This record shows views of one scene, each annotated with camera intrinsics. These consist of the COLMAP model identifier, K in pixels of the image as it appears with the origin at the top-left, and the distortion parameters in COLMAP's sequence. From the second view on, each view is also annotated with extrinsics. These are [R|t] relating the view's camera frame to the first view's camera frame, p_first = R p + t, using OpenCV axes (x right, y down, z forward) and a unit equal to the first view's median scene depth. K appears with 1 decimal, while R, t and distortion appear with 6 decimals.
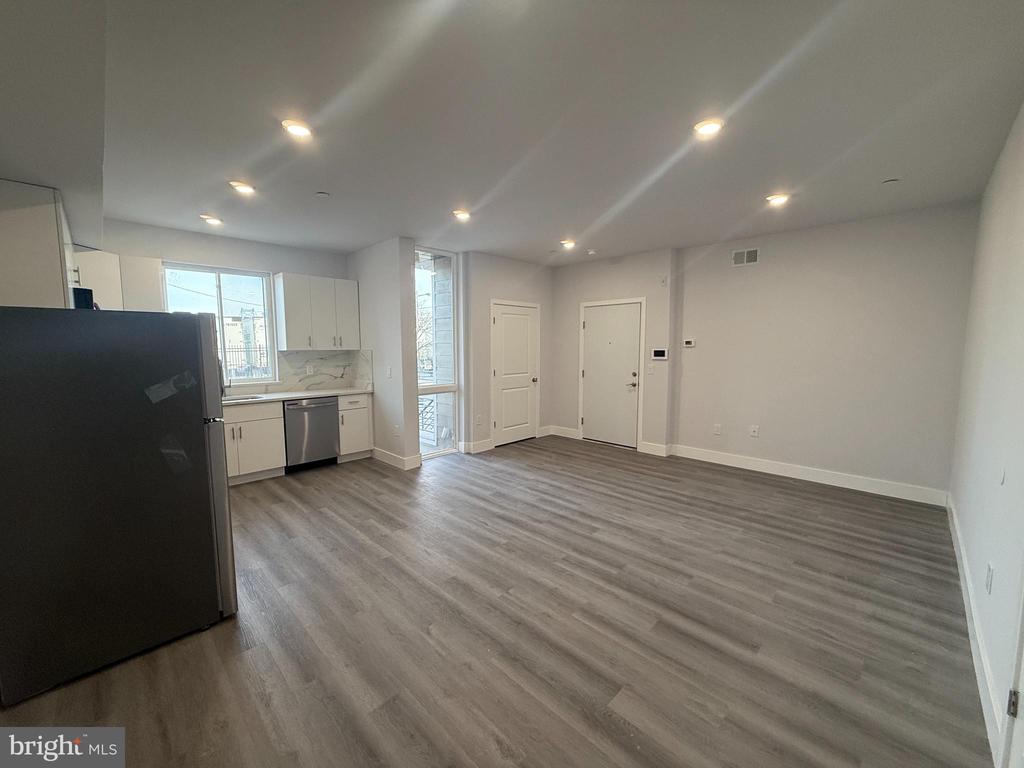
lens RADIAL K [[410.9, 0, 512.0], [0, 410.9, 384.0], [0, 0, 1]] dist [-0.001215, 0.000163]
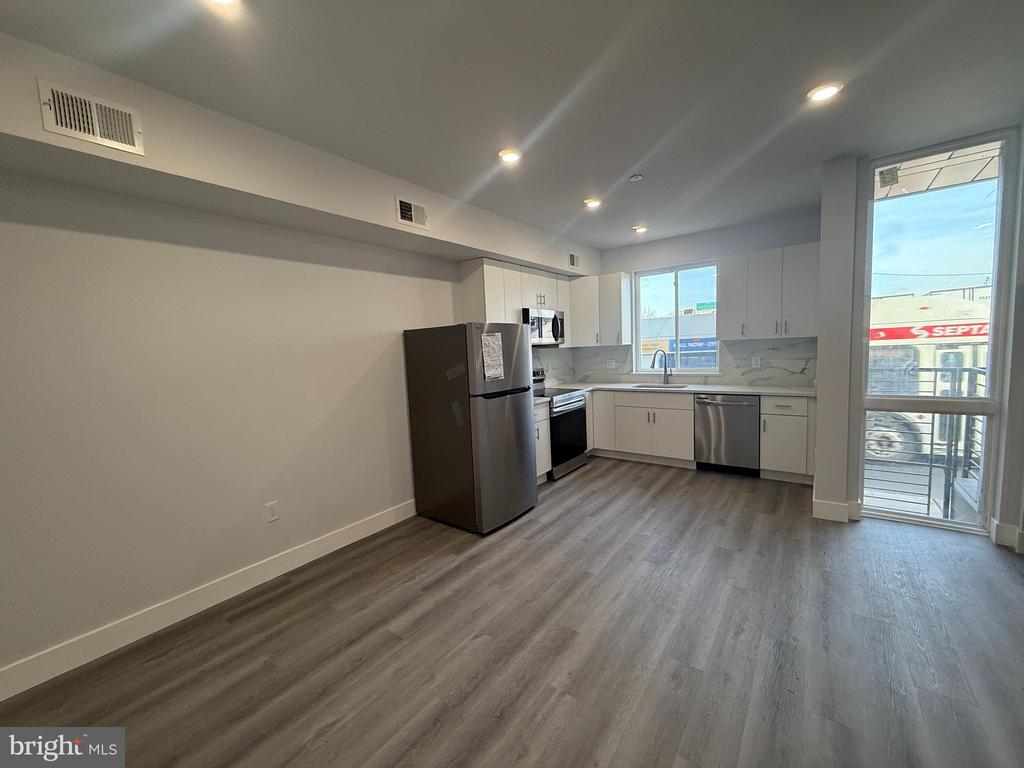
lens RADIAL K [[410.9, 0, 512.0], [0, 410.9, 384.0], [0, 0, 1]] dist [-0.001215, 0.000163]
pose [[0.118604, 0.086476, -0.989169, 0.348819], [-0.051271, 0.995405, 0.080873, -0.037539], [0.991617, 0.041124, 0.122493, 0.453138]]
